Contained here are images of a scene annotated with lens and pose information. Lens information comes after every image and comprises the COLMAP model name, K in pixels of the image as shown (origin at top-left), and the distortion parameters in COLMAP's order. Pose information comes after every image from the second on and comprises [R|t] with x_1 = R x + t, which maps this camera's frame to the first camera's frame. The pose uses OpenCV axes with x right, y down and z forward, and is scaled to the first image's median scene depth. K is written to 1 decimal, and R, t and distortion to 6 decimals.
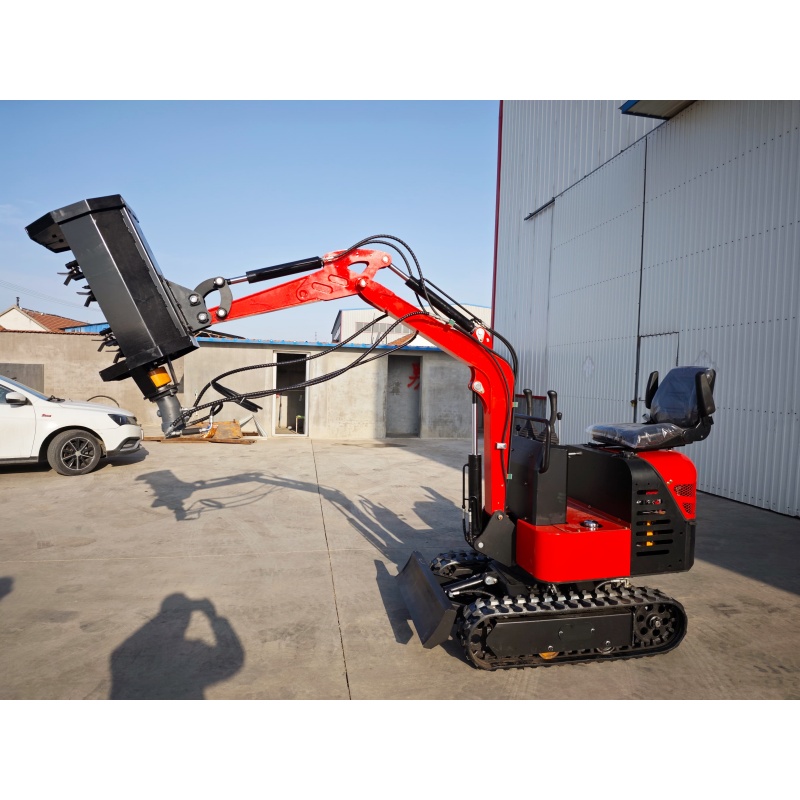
lens RADIAL K [[548.8, 0, 399.6], [0, 548.8, 425.9], [0, 0, 1]] dist [0.004909, -0.043882]
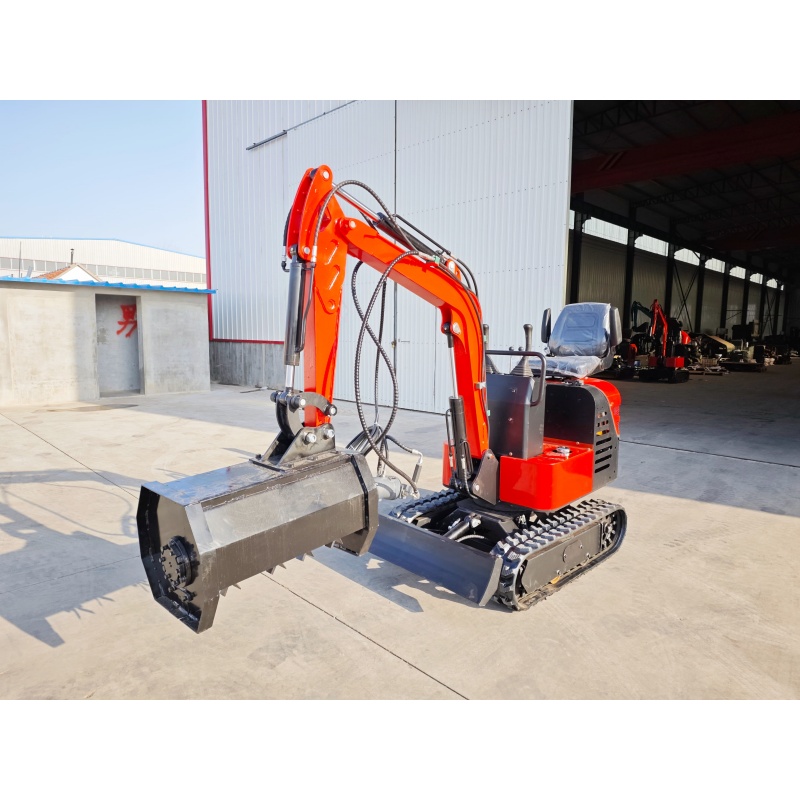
lens RADIAL K [[560.5, 0, 400.0], [0, 560.5, 400.0], [0, 0, 1]] dist [0.025387, -0.045527]
pose [[0.810050, -0.088816, 0.579596, -0.148861], [0.060315, 0.995840, 0.068303, -0.005374], [-0.583251, -0.020370, 0.812036, 0.075518]]
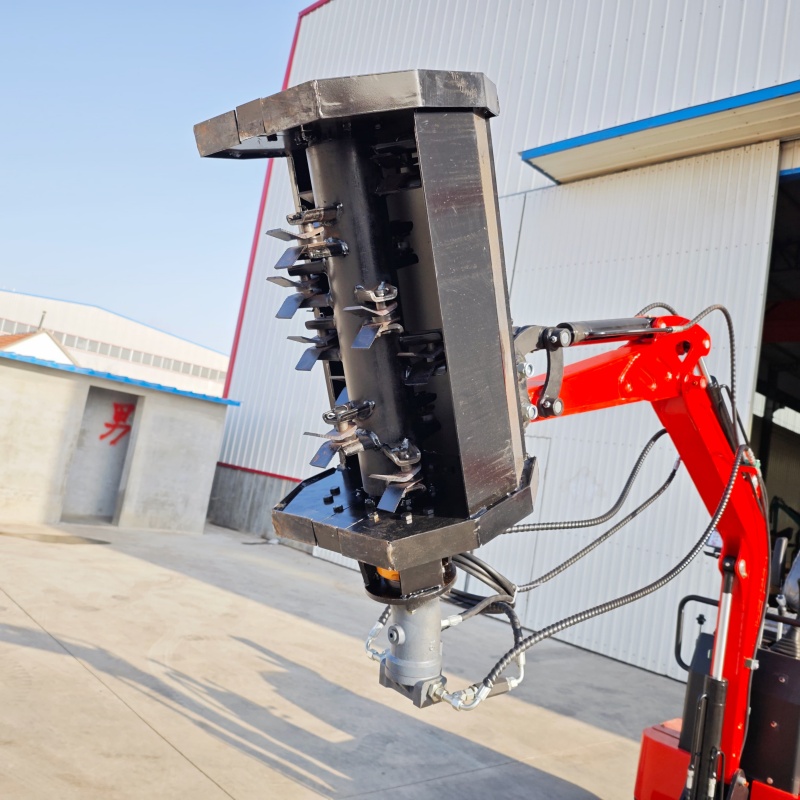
lens RADIAL K [[747.0, 0, 383.3], [0, 747.0, 397.7], [0, 0, 1]] dist [0.053313, -0.083141]
pose [[0.830438, 0.164794, 0.532180, -0.190323], [-0.101475, 0.984013, -0.146362, -0.027577], [-0.547791, 0.067542, 0.833884, 0.131887]]
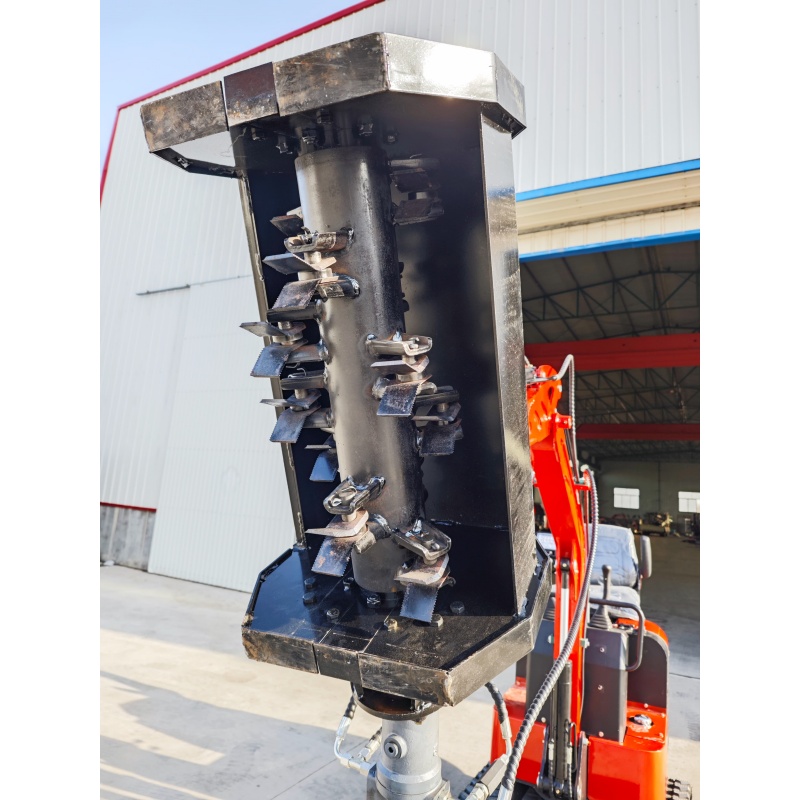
lens RADIAL K [[560.5, 0, 400.0], [0, 560.5, 400.0], [0, 0, 1]] dist [0.025387, -0.045527]
pose [[0.602574, 0.161675, 0.781515, -0.184616], [0.001088, 0.979098, -0.203388, -0.039606], [-0.798062, 0.123406, 0.589803, 0.187086]]
